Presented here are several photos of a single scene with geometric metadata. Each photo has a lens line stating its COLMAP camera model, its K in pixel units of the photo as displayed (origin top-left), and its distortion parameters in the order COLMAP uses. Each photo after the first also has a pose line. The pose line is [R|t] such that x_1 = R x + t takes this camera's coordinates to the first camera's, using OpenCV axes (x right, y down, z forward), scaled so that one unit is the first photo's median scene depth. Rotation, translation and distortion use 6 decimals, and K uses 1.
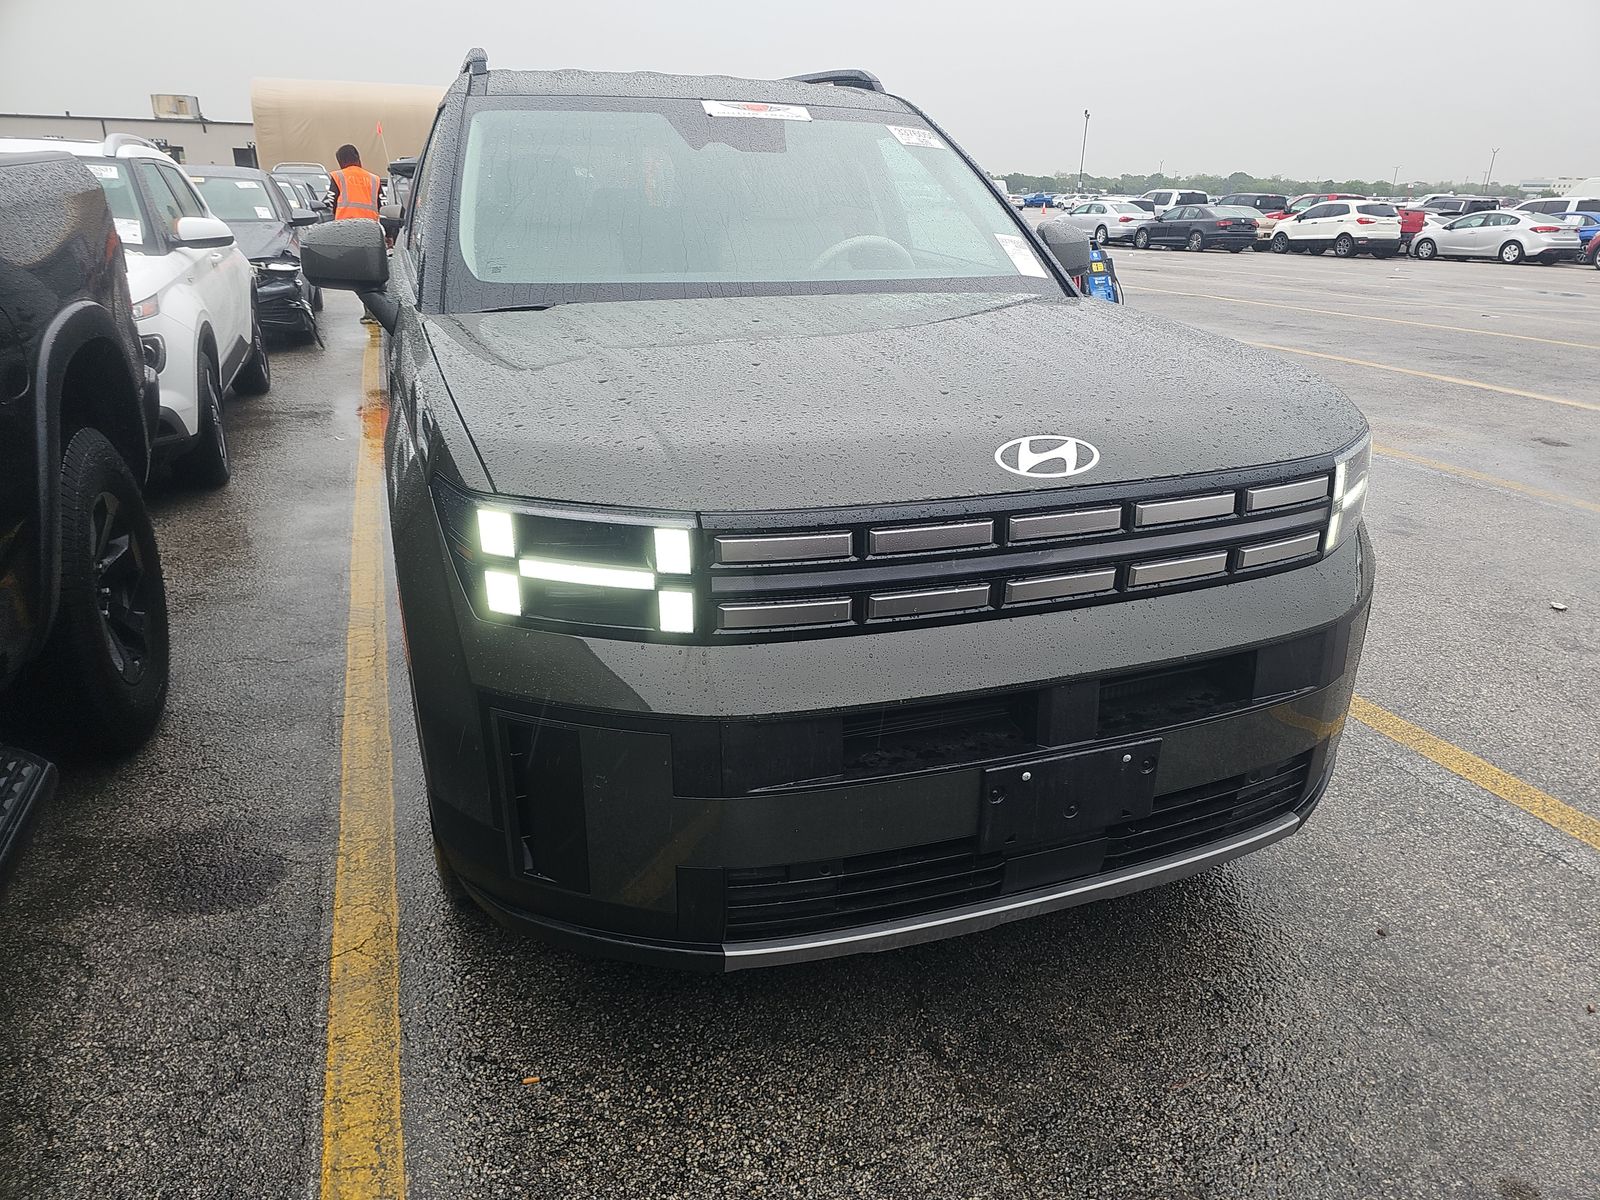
lens RADIAL K [[1065.0, 0, 813.3], [0, 1065.0, 588.3], [0, 0, 1]] dist [0.056792, -0.052724]
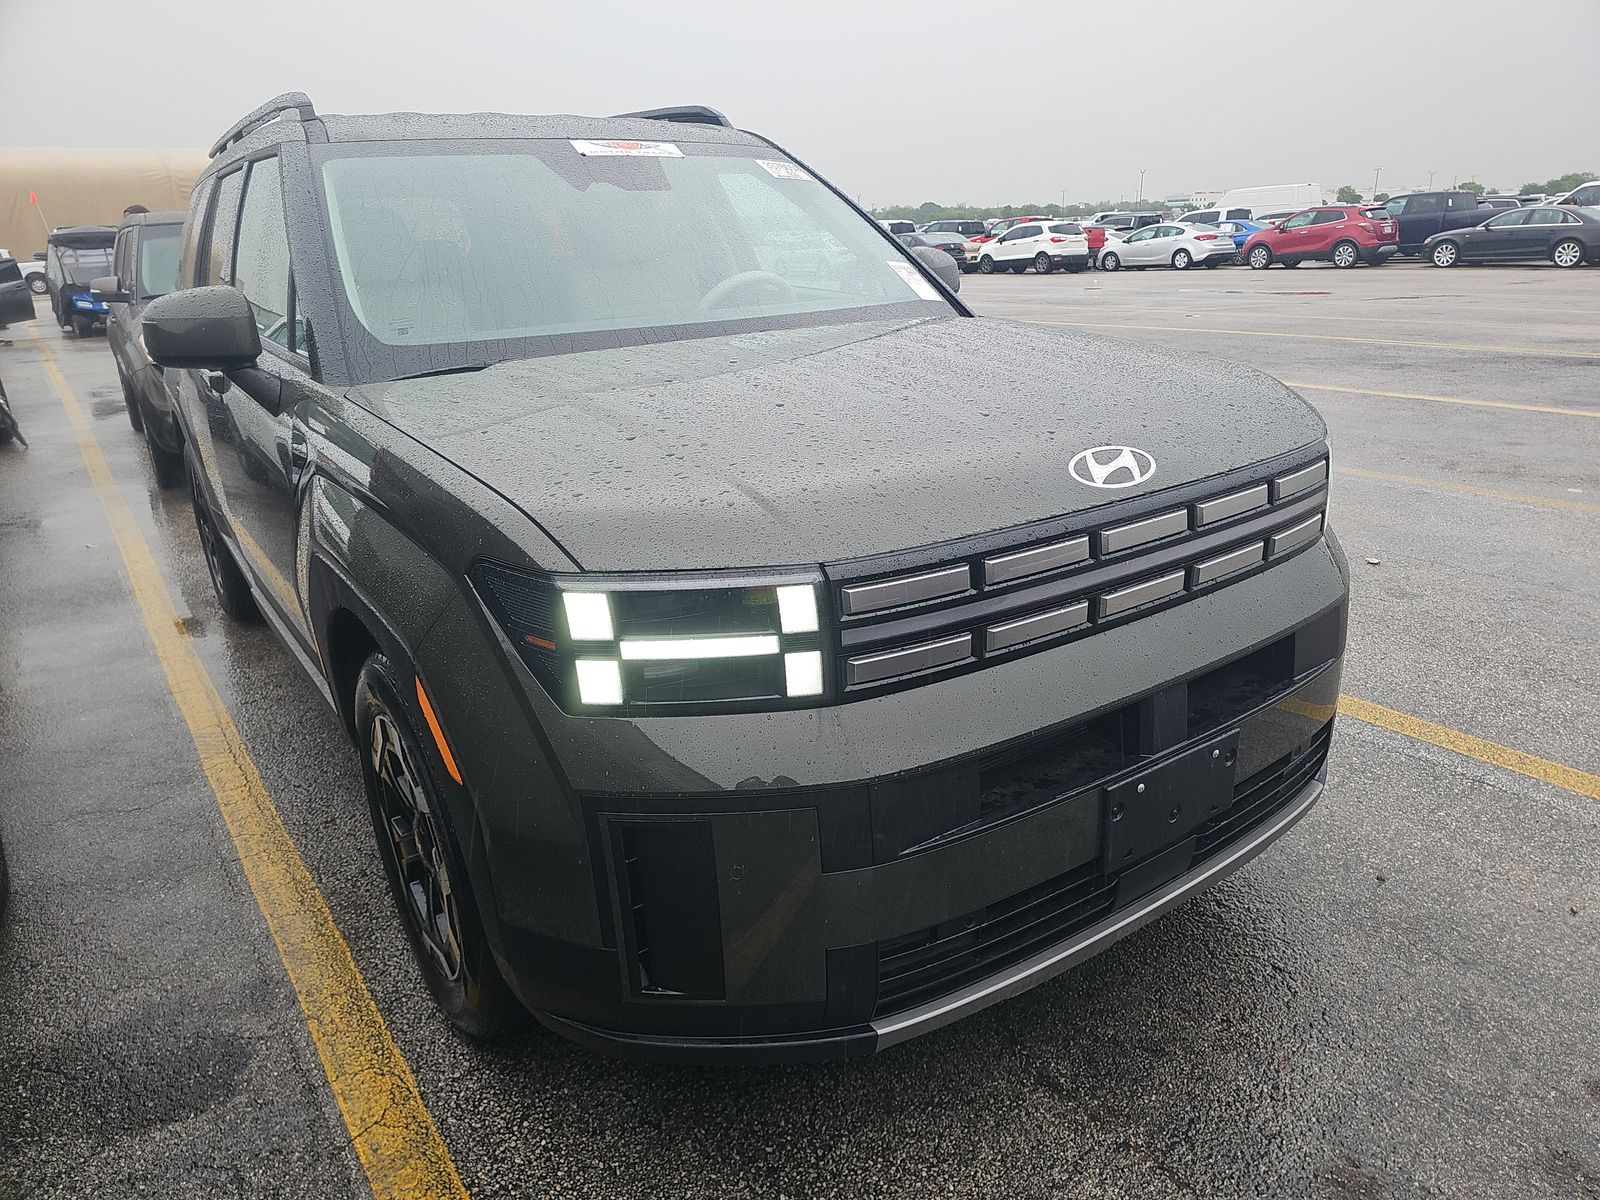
lens RADIAL K [[1065.0, 0, 794.4], [0, 1065.0, 602.1], [0, 0, 1]] dist [0.056792, -0.052724]
pose [[0.966271, -0.131834, 0.221225, -0.253993], [0.137106, 0.990519, -0.008579, -0.025082], [-0.217997, 0.038621, 0.975185, 0.076964]]
